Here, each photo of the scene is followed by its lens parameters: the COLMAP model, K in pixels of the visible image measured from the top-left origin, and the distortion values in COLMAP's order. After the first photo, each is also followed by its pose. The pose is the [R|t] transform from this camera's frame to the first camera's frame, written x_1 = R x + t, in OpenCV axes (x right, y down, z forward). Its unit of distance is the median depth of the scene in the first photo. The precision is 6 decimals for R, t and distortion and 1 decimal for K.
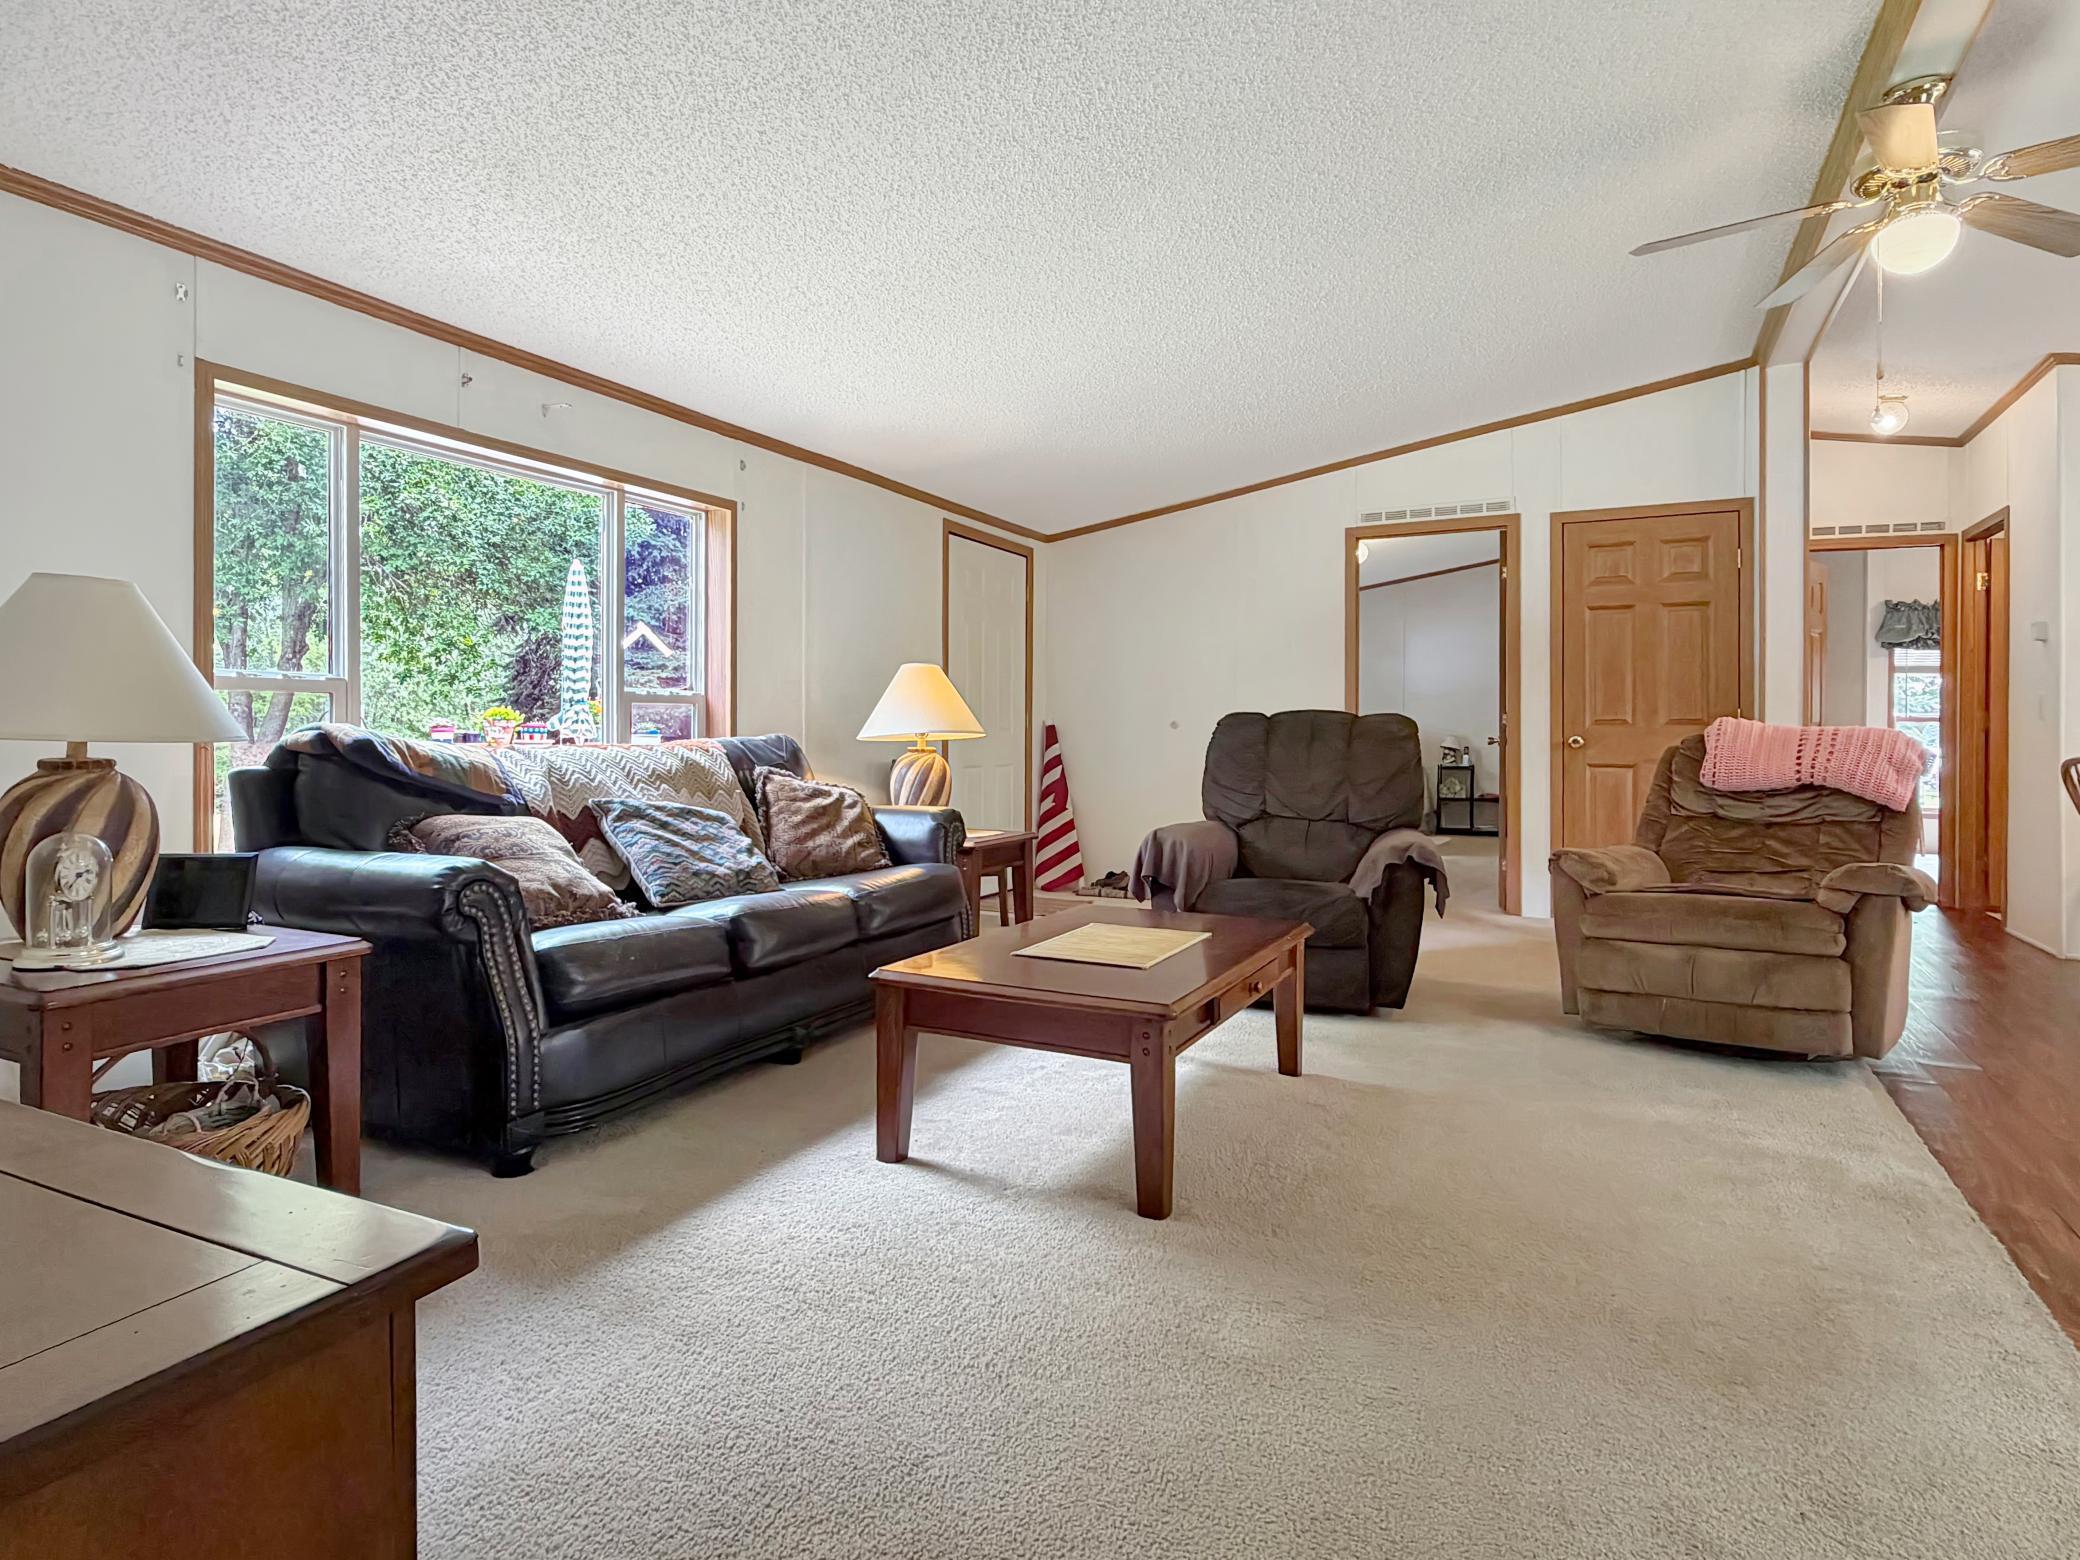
lens RADIAL K [[1187.1, 0, 1038.0], [0, 1187.1, 744.6], [0, 0, 1]] dist [-0.000906, -0.000002]
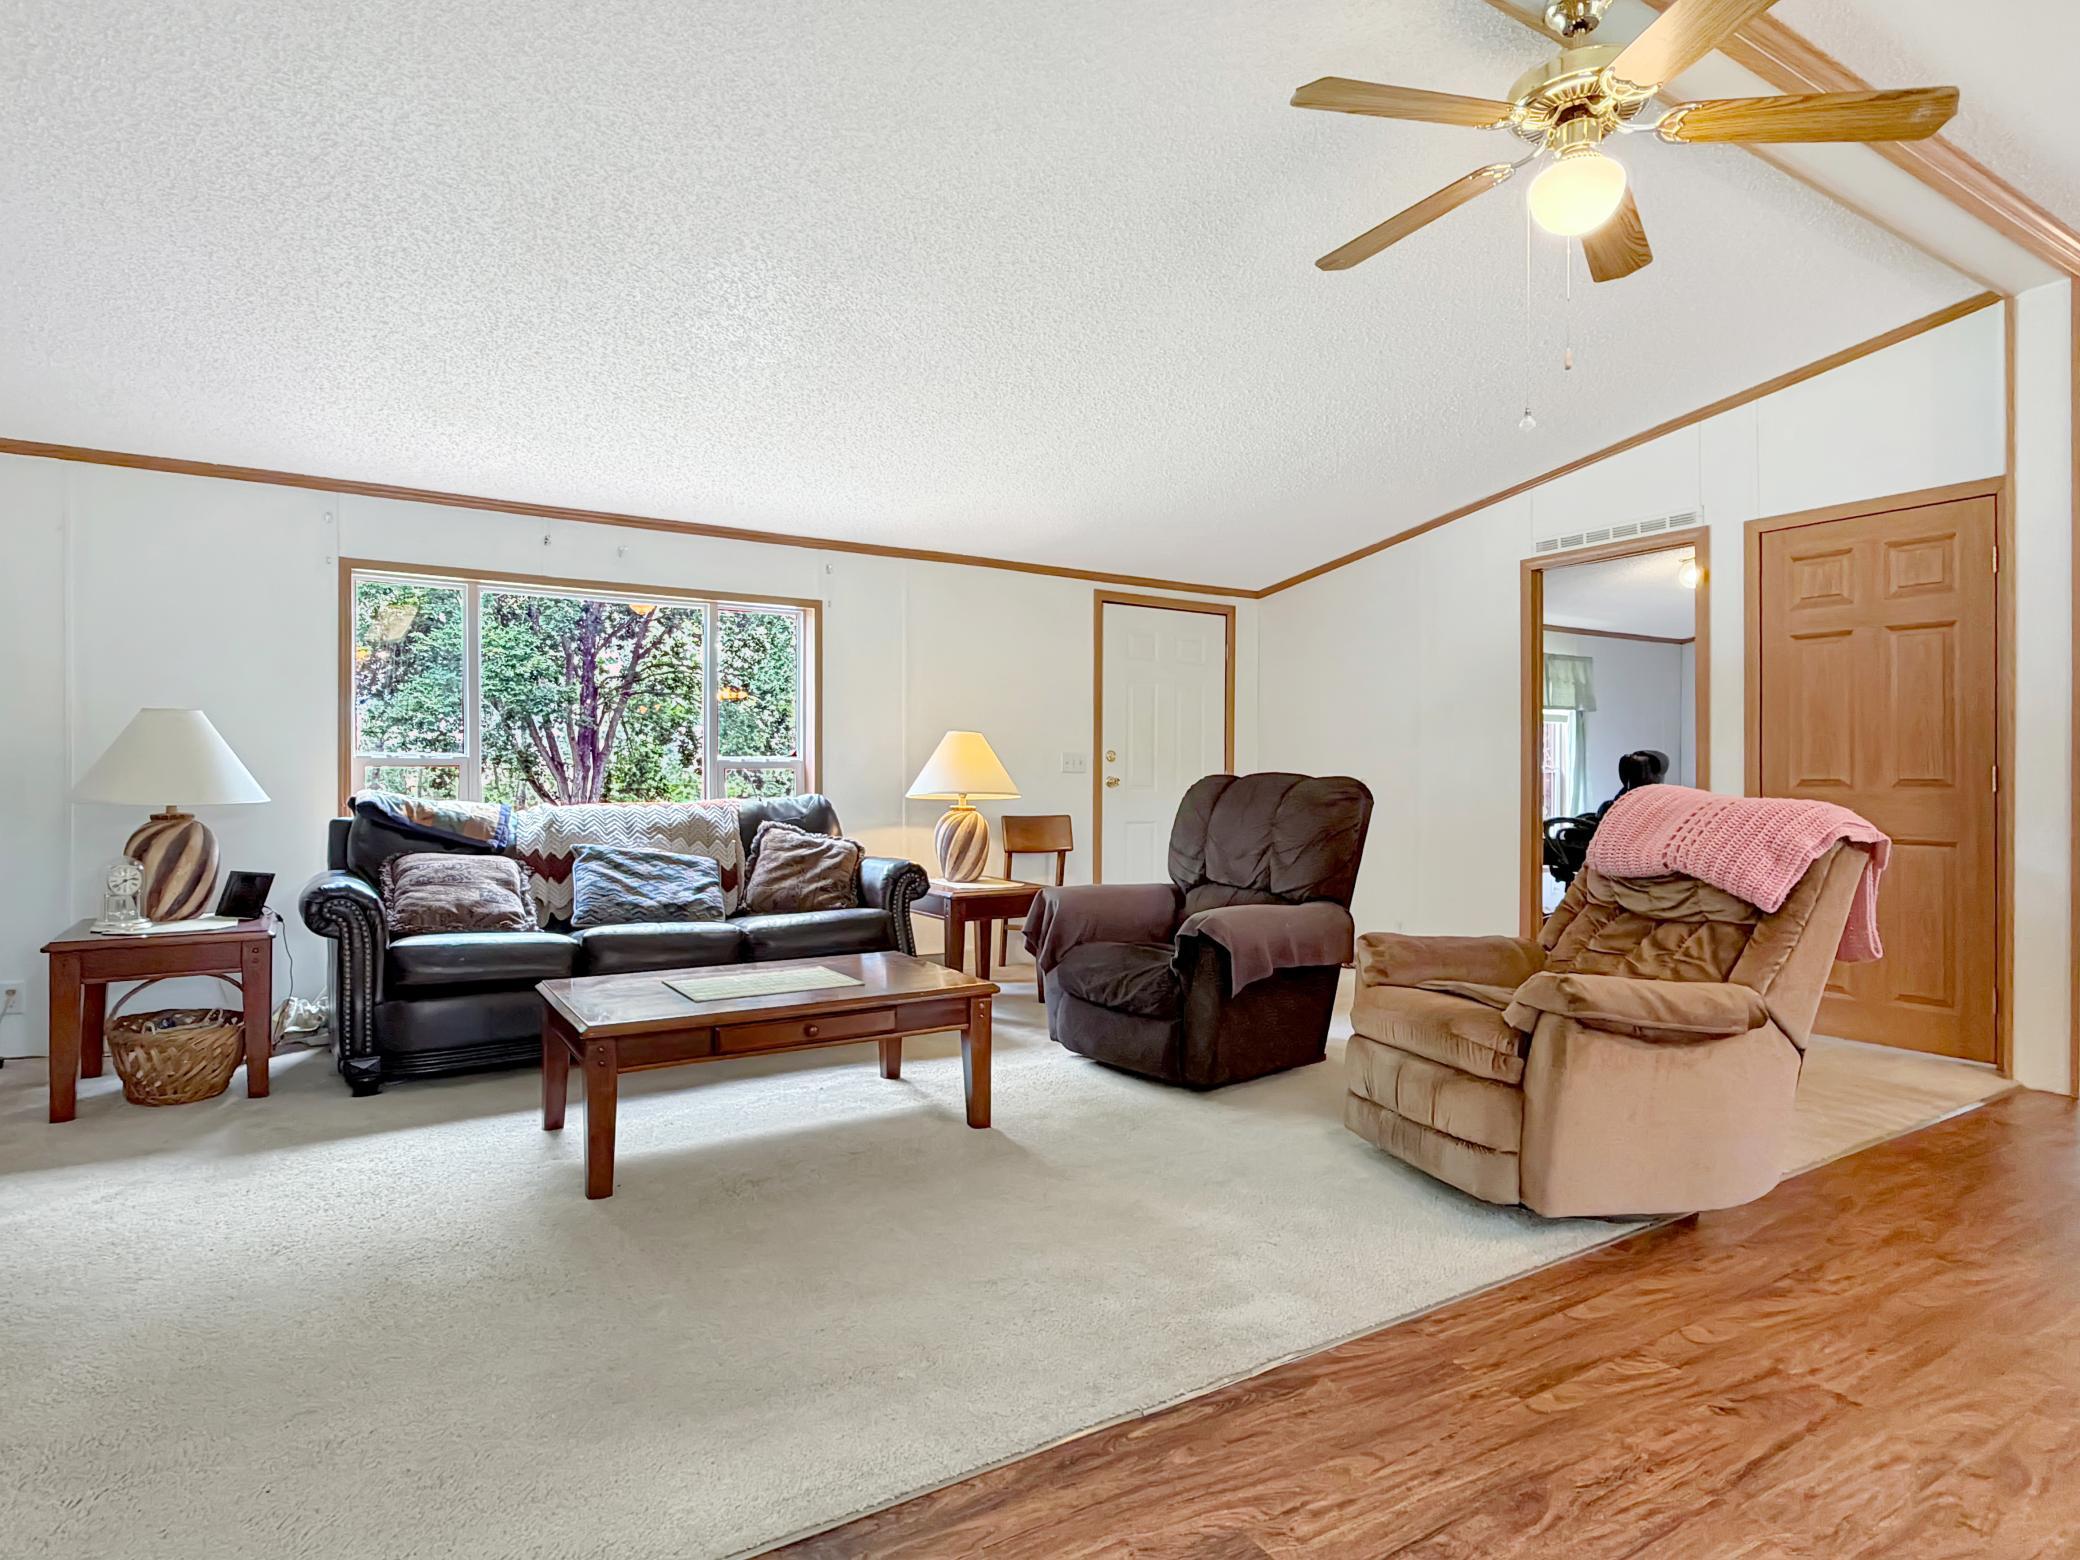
lens RADIAL K [[1176.5, 0, 1040.0], [0, 1176.5, 780.0], [0, 0, 1]] dist [-0.001093, 0.000376]
pose [[0.855722, 0.001480, -0.517433, 0.578408], [-0.005449, 0.999966, -0.006151, -0.016678], [0.517407, 0.008083, 0.855701, 0.095697]]
